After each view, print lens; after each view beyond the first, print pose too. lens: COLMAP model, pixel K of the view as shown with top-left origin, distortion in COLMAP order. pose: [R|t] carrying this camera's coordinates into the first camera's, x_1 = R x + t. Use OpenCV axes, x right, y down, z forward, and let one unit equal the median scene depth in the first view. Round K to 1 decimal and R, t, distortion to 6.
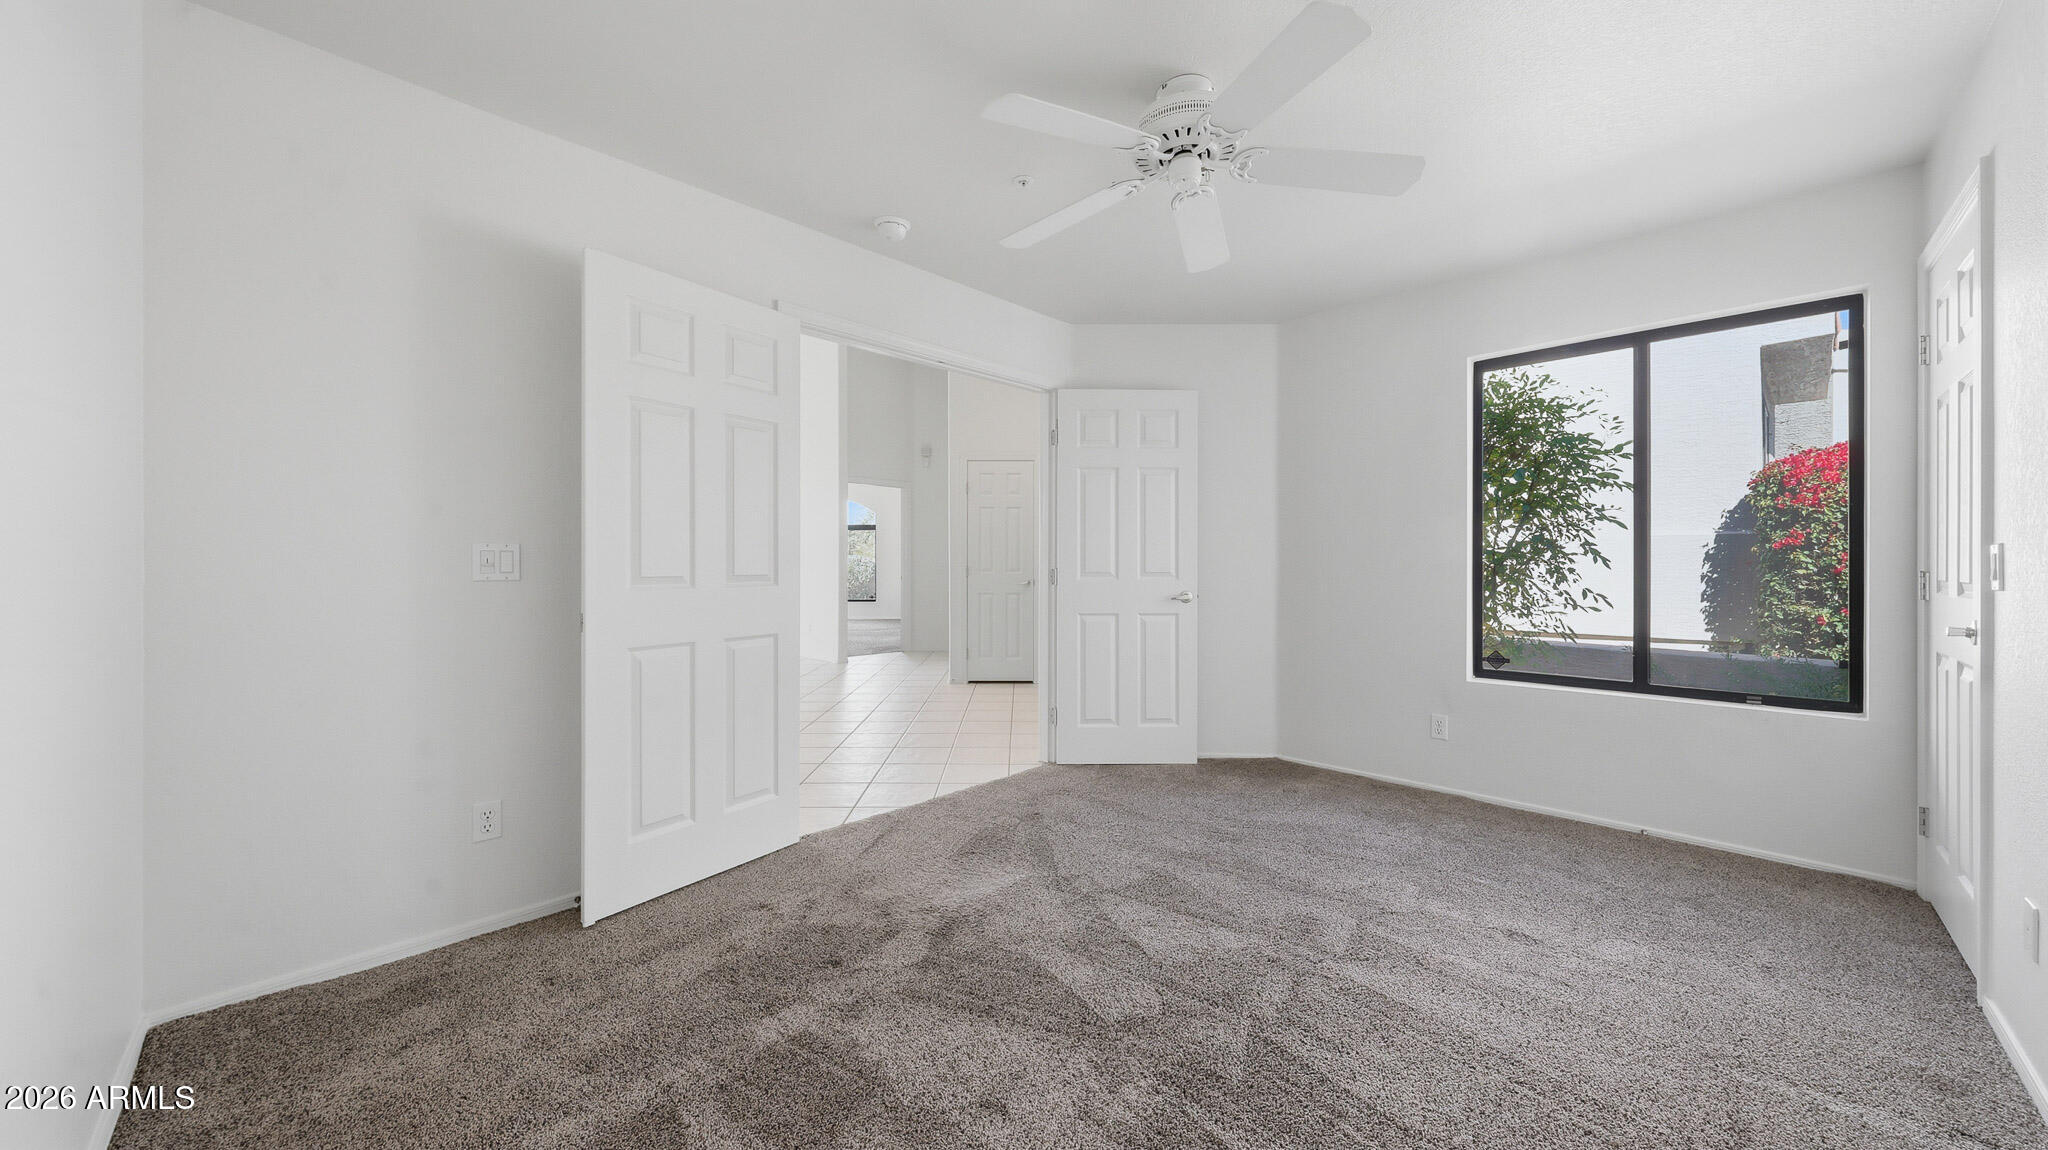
lens RADIAL K [[695.3, 0, 1021.3], [0, 695.3, 564.7], [0, 0, 1]] dist [-0.001532, -0.000049]
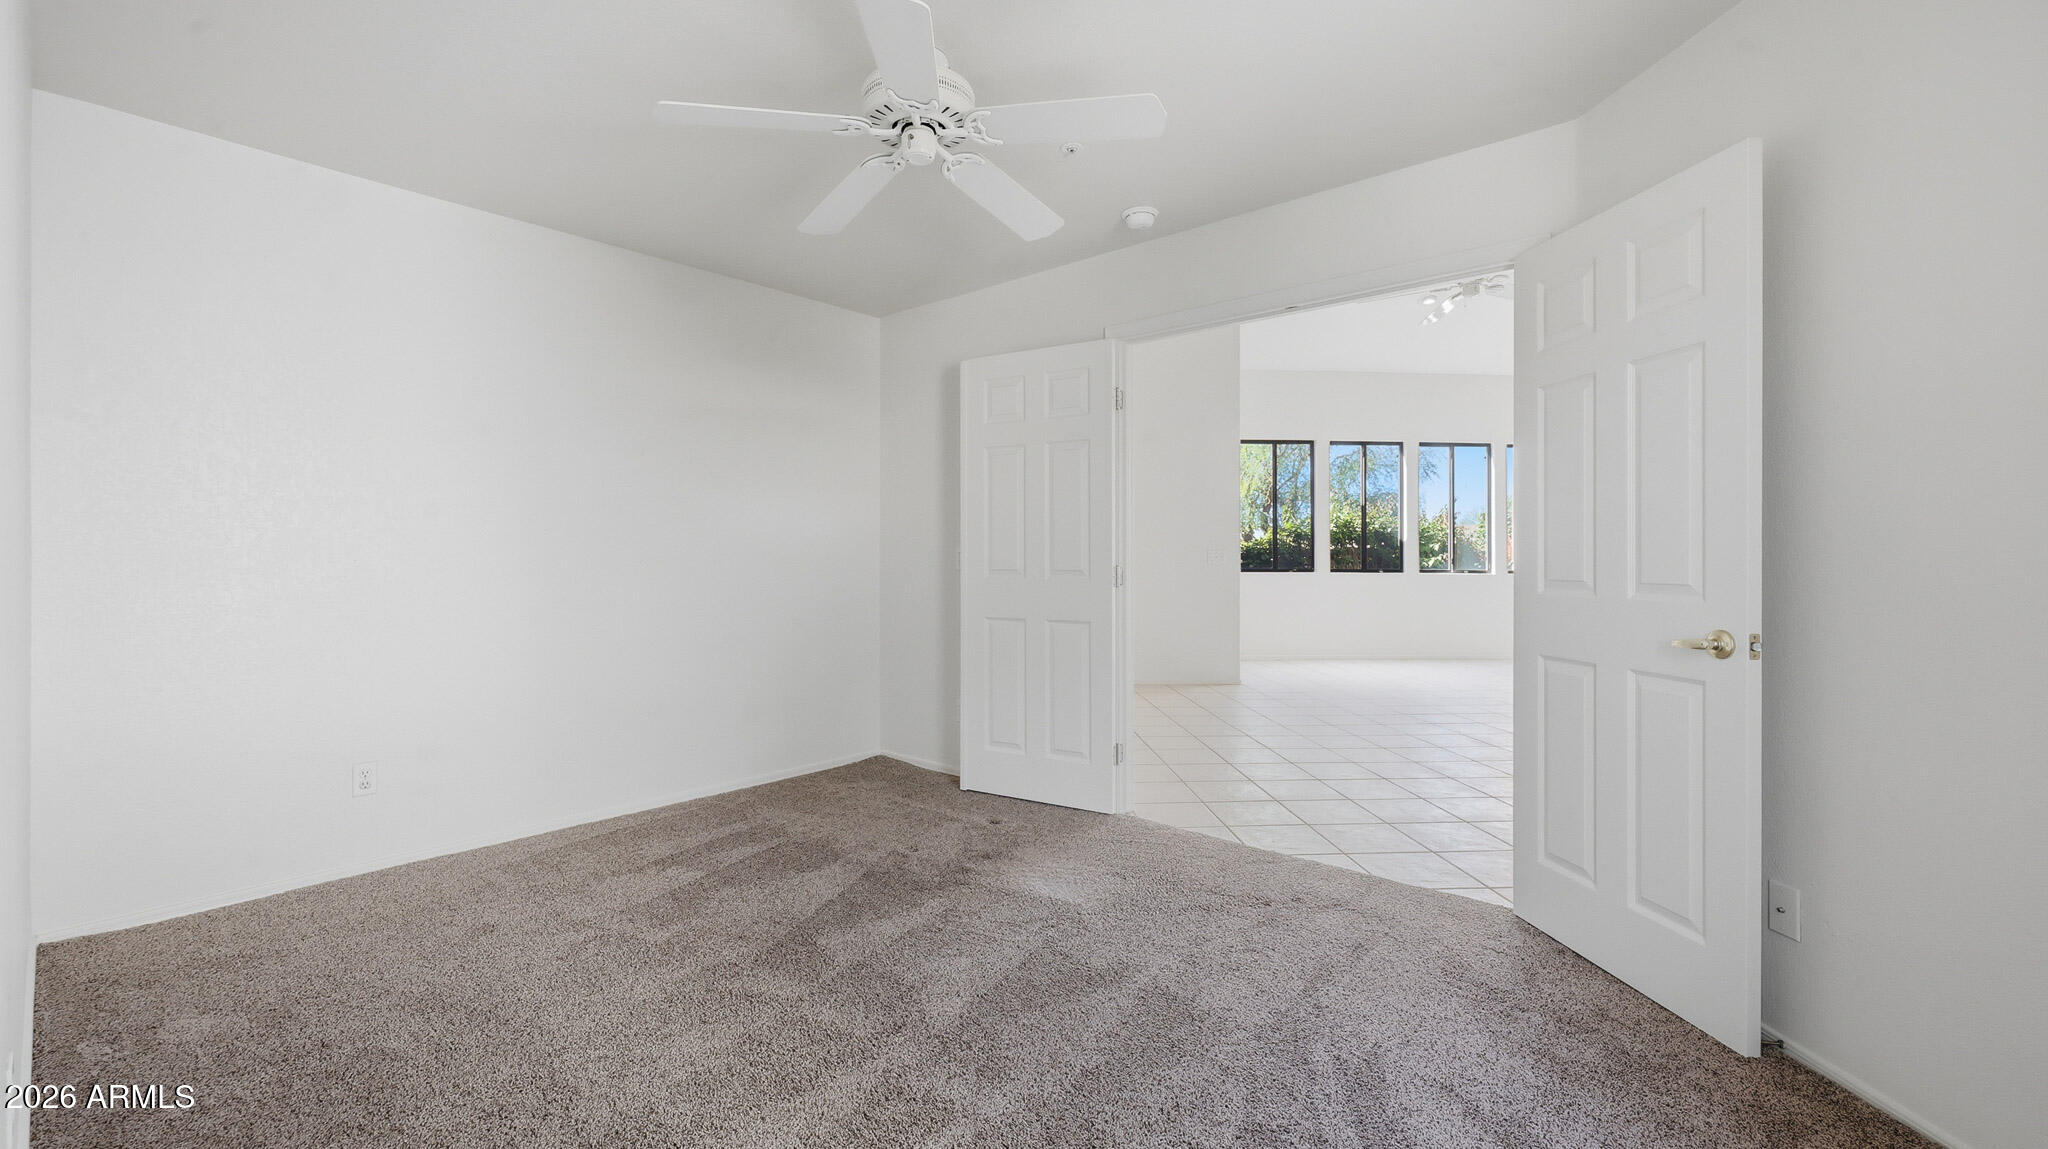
lens RADIAL K [[828.2, 0, 1013.8], [0, 828.2, 556.2], [0, 0, 1]] dist [0.000406, 0.000005]
pose [[0.075260, -0.003252, -0.997159, 0.852101], [-0.005256, 0.999979, -0.003658, -0.002916], [0.997150, 0.005516, 0.075242, 0.652706]]
